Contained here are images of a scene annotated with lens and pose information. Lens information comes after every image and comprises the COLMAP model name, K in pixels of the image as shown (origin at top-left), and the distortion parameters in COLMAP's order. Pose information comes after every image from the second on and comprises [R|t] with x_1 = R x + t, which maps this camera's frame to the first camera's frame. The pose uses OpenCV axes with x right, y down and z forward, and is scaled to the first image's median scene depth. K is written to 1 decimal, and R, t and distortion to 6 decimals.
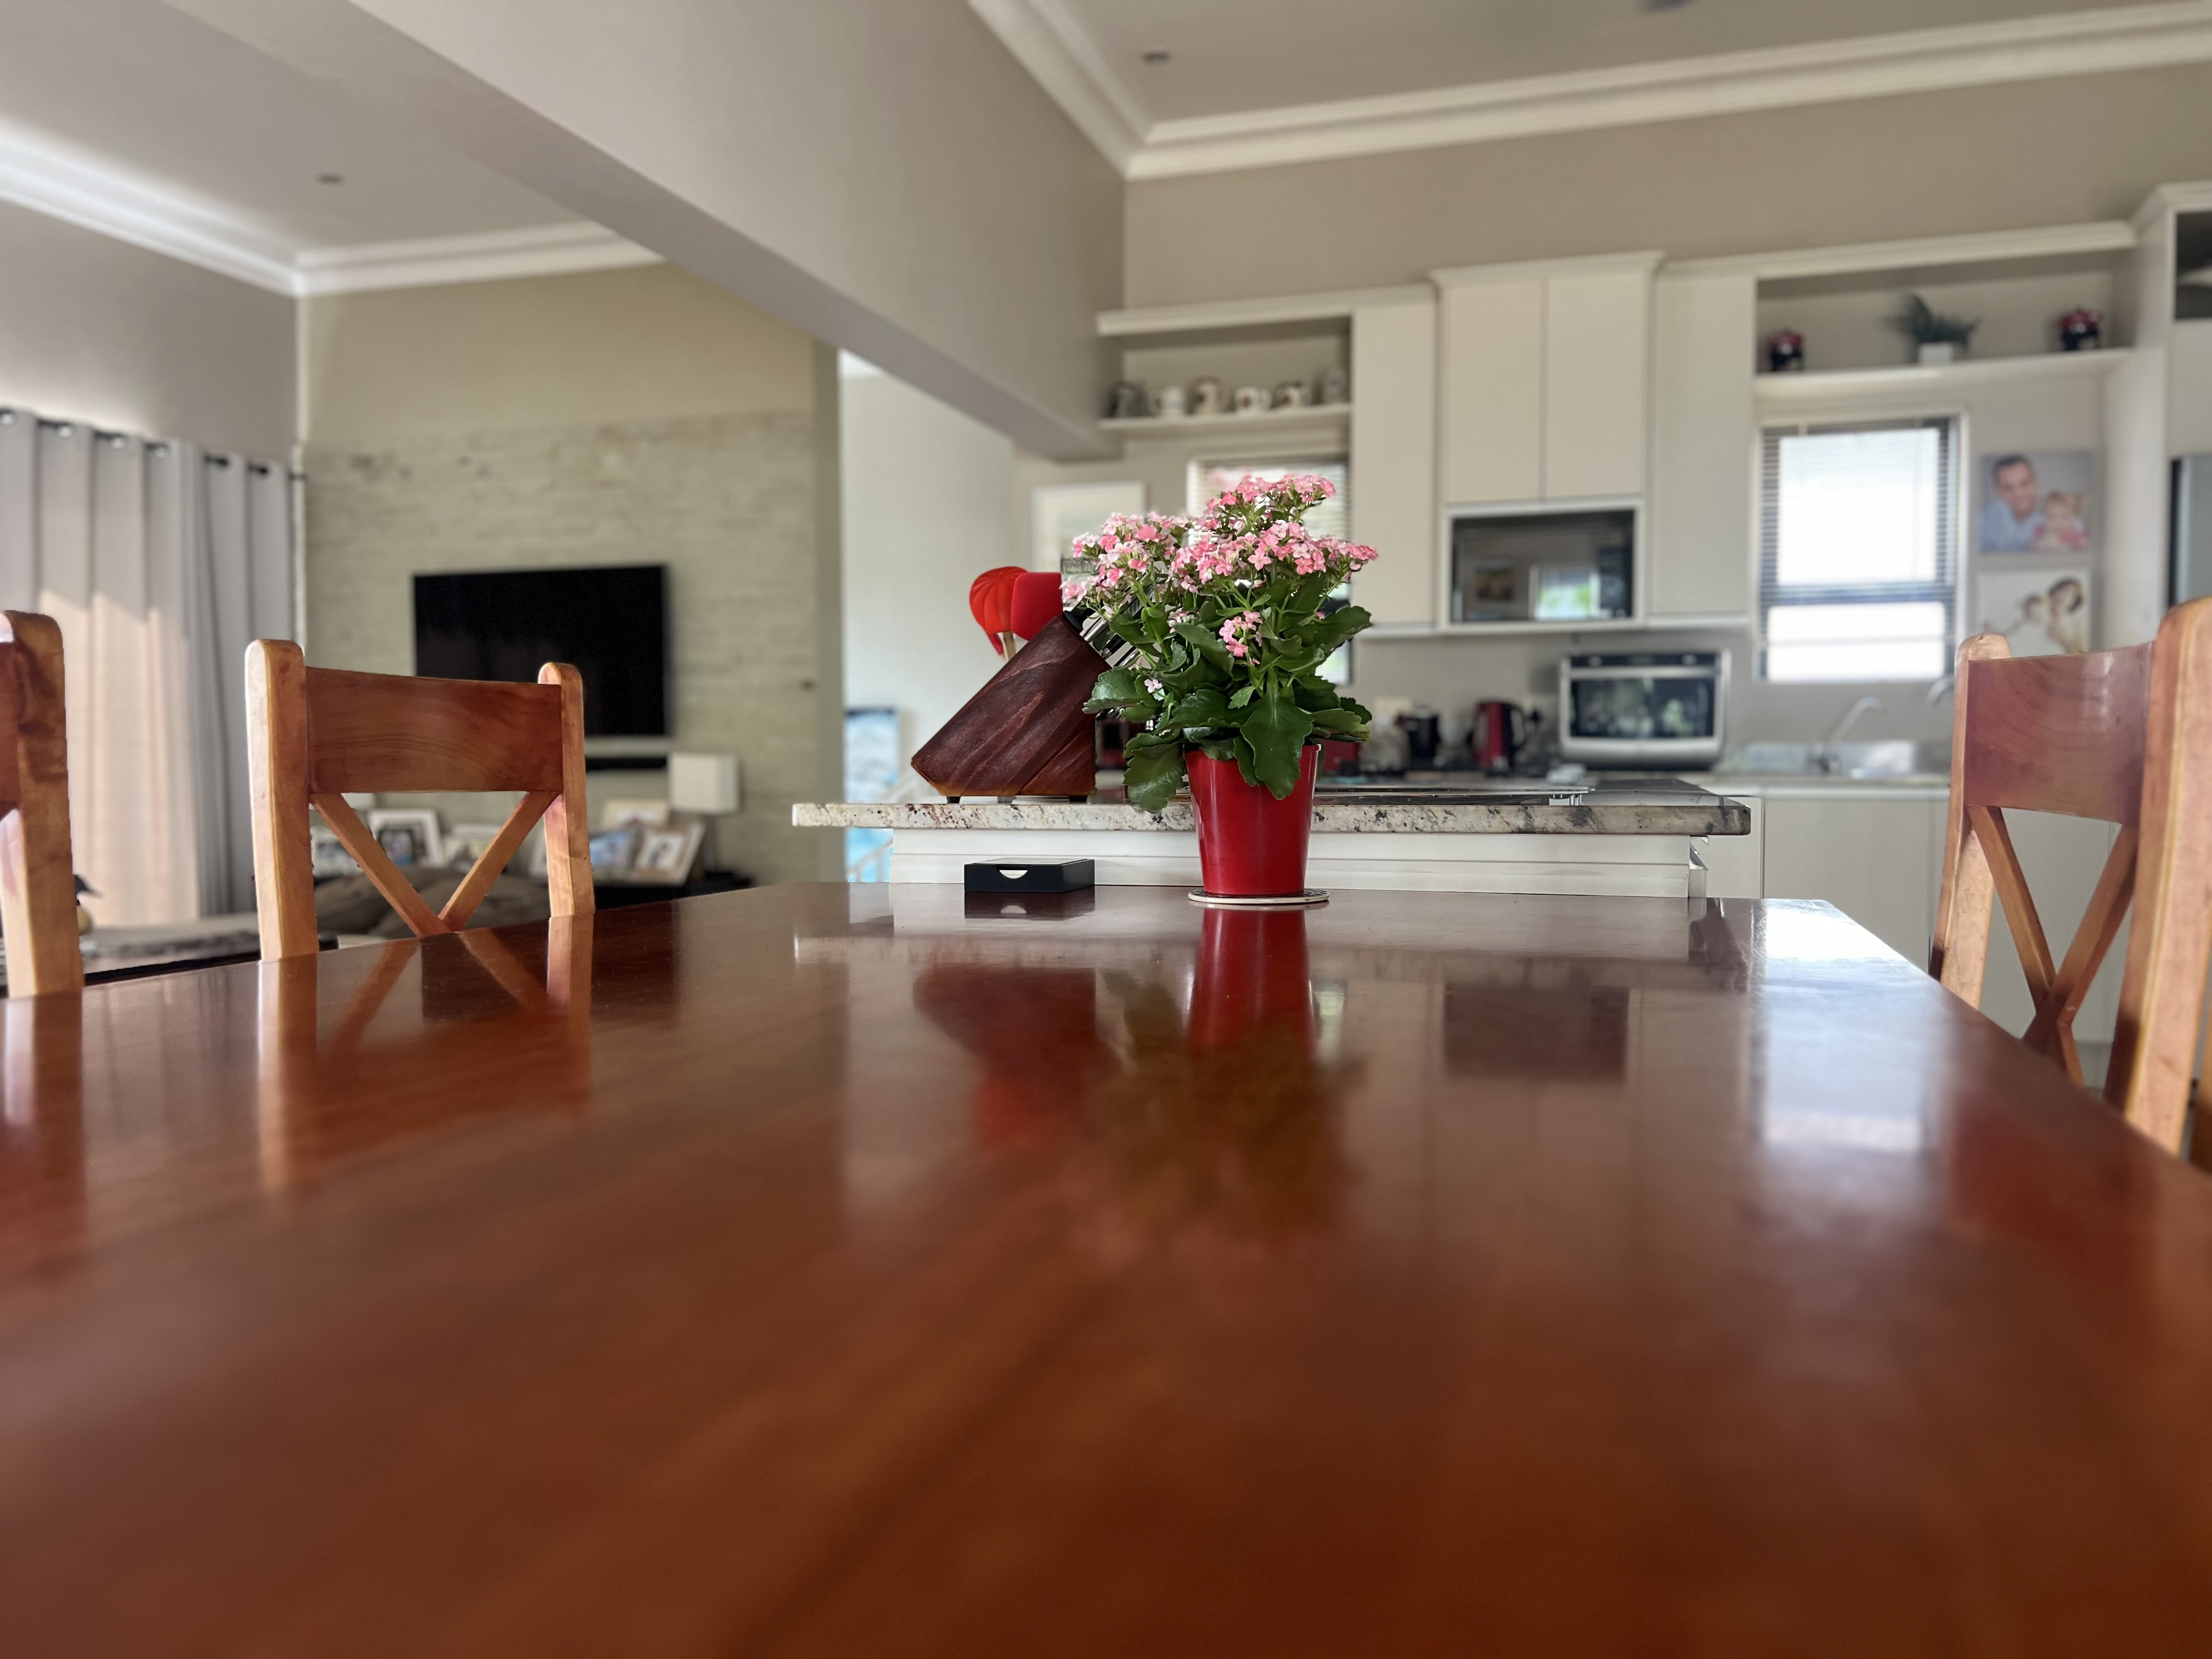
lens RADIAL K [[1676.9, 0, 1108.4], [0, 1676.9, 828.4], [0, 0, 1]] dist [0.057756, -0.064371]
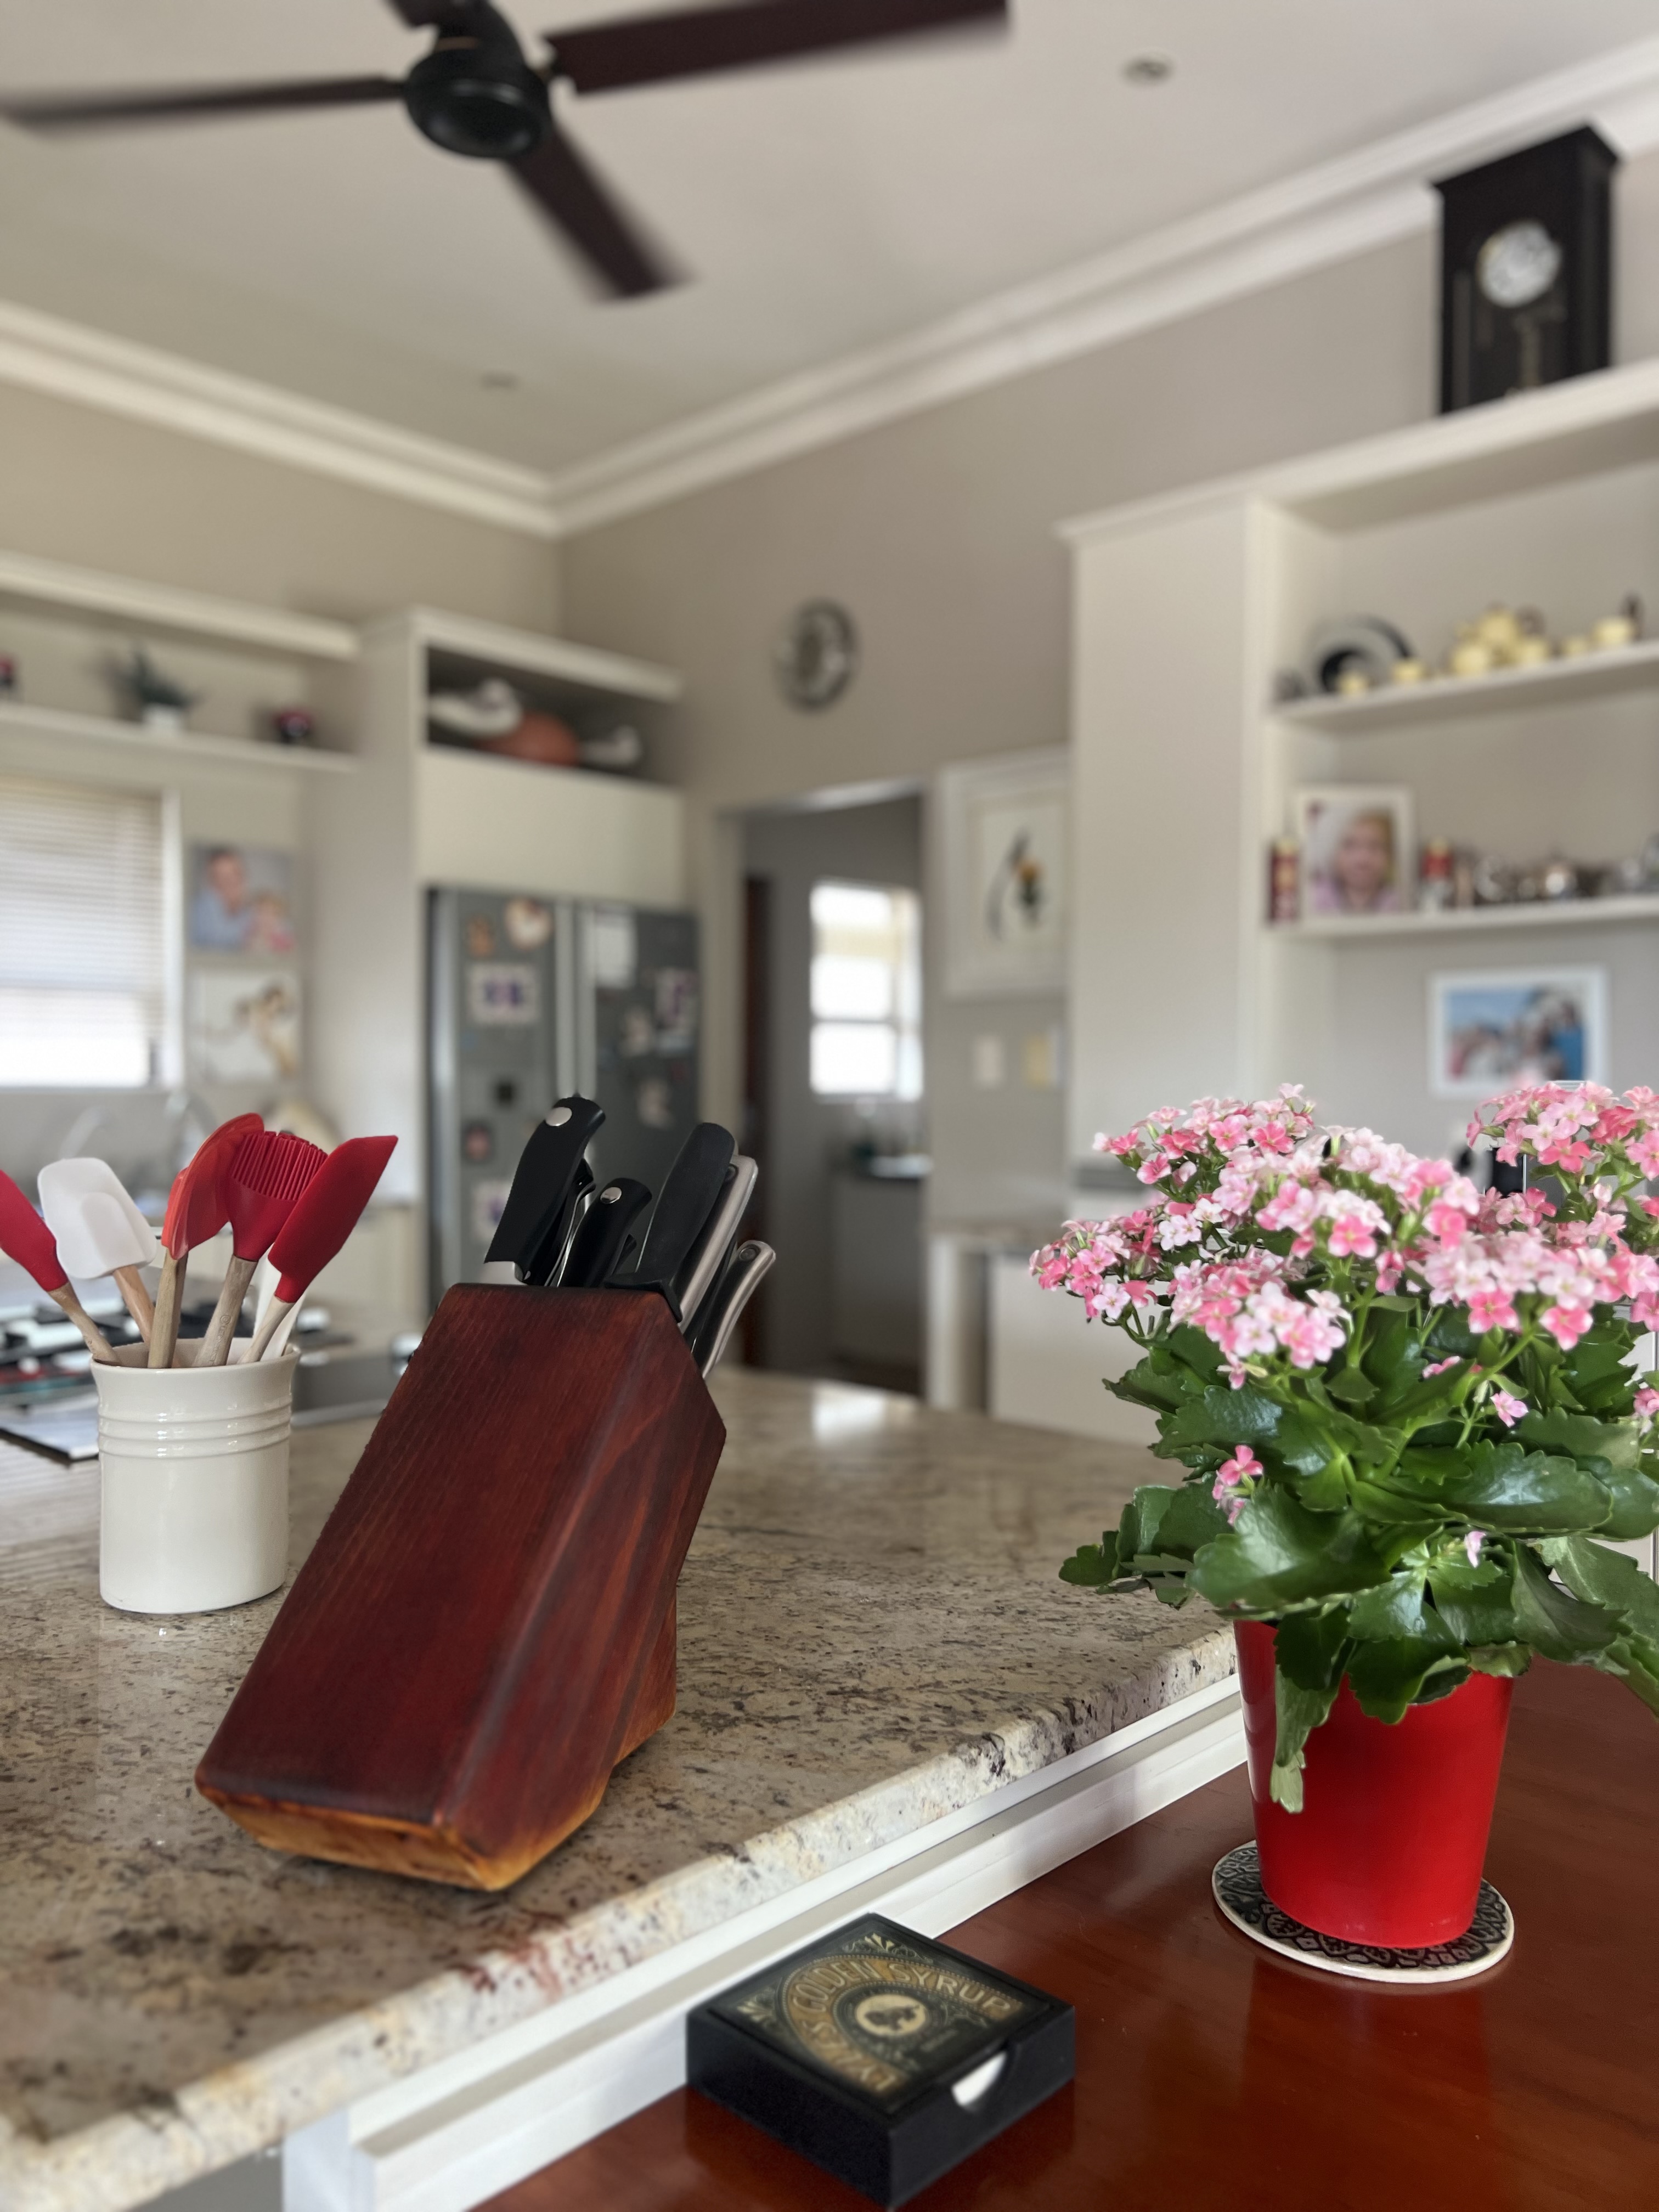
lens RADIAL K [[1676.9, 0, 832.4], [0, 1676.9, 1097.3], [0, 0, 1]] dist [0.057756, -0.064371]
pose [[0.436647, -0.012978, 0.899540, -0.147583], [0.037811, 0.999277, -0.003937, -0.069047], [-0.898838, 0.035732, 0.436822, 0.312005]]
